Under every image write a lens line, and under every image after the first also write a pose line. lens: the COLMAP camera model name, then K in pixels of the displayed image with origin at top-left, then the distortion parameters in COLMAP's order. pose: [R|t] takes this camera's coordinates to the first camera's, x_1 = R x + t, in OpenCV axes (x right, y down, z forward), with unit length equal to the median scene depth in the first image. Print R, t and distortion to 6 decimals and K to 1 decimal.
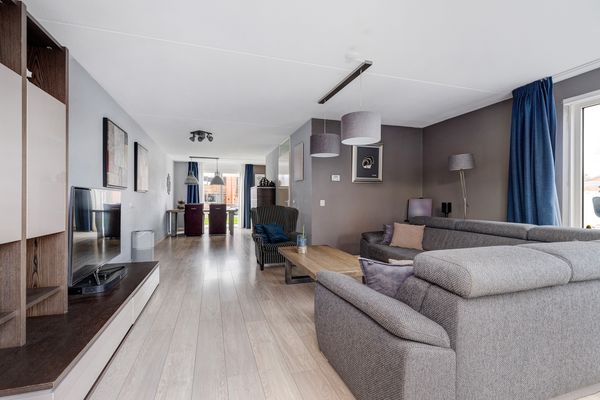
lens RADIAL K [[275.6, 0, 300.0], [0, 275.6, 200.0], [0, 0, 1]] dist [0.001538, 0.000058]
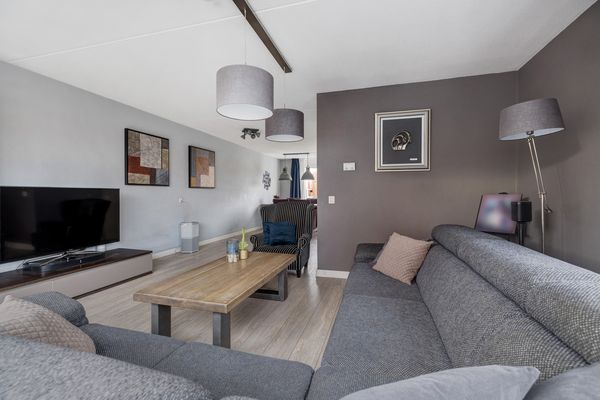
lens RADIAL K [[270.6, 0, 300.0], [0, 270.6, 200.0], [0, 0, 1]] dist [-0.000357, -0.000064]
pose [[0.829693, 0.011679, -0.558098, 0.389336], [0.000622, 0.999761, 0.021845, -0.004840], [0.558220, -0.018472, 0.829487, 0.281042]]
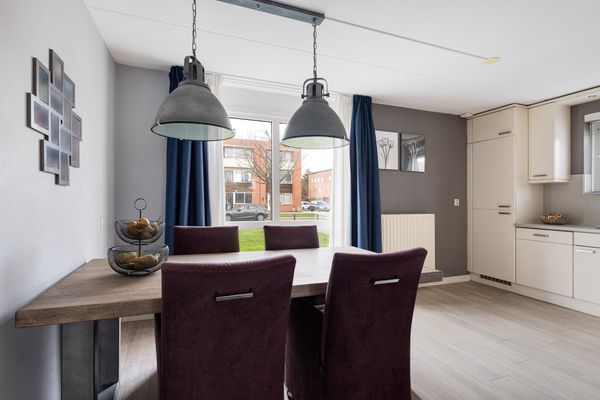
lens RADIAL K [[290.1, 0, 297.1], [0, 290.1, 201.3], [0, 0, 1]] dist [-0.002720, -0.000160]
pose [[0.997548, 0.004529, 0.069845, -0.564015], [-0.004720, 0.999986, 0.002562, -0.017552], [-0.069833, -0.002886, 0.997555, 1.333432]]
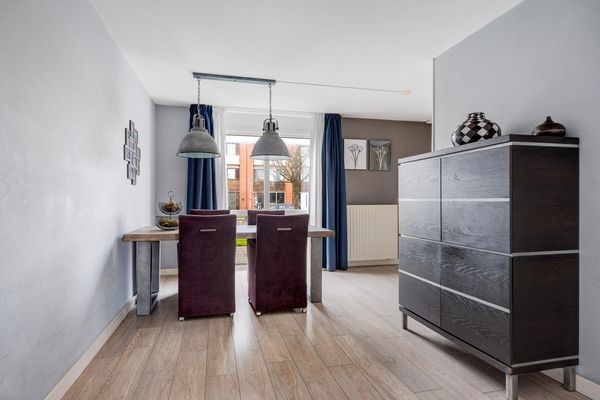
lens RADIAL K [[329.0, 0, 300.8], [0, 329.0, 196.2], [0, 0, 1]] dist [0.004663, 0.000233]
pose [[0.998558, -0.004042, -0.053523, -0.411044], [0.003304, 0.999898, -0.013861, 0.001024], [0.053573, 0.013664, 0.998470, 1.001980]]
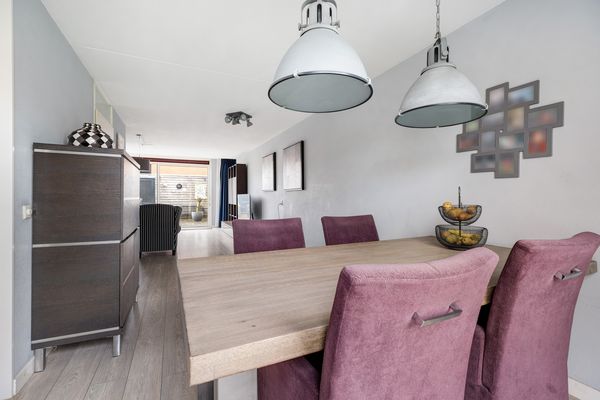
lens RADIAL K [[275.6, 0, 300.0], [0, 275.6, 200.0], [0, 0, 1]] dist [0.001538, 0.000058]
pose [[-0.992106, -0.002459, -0.125382, -0.468775], [-0.003915, 0.999928, 0.011366, -0.005284], [0.125345, 0.011768, -0.992043, 1.973390]]
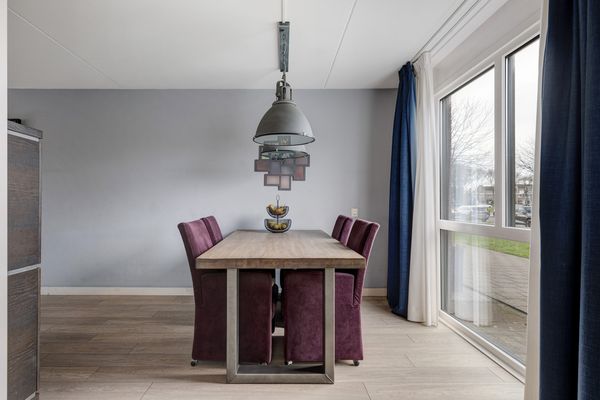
lens RADIAL K [[339.2, 0, 300.0], [0, 339.2, 200.0], [0, 0, 1]] dist [0.001461, 0.000029]
pose [[-0.261195, -0.011144, -0.965222, -0.033083], [-0.002167, 0.999938, -0.010958, -0.000912], [0.965284, -0.000771, -0.261202, 1.881445]]
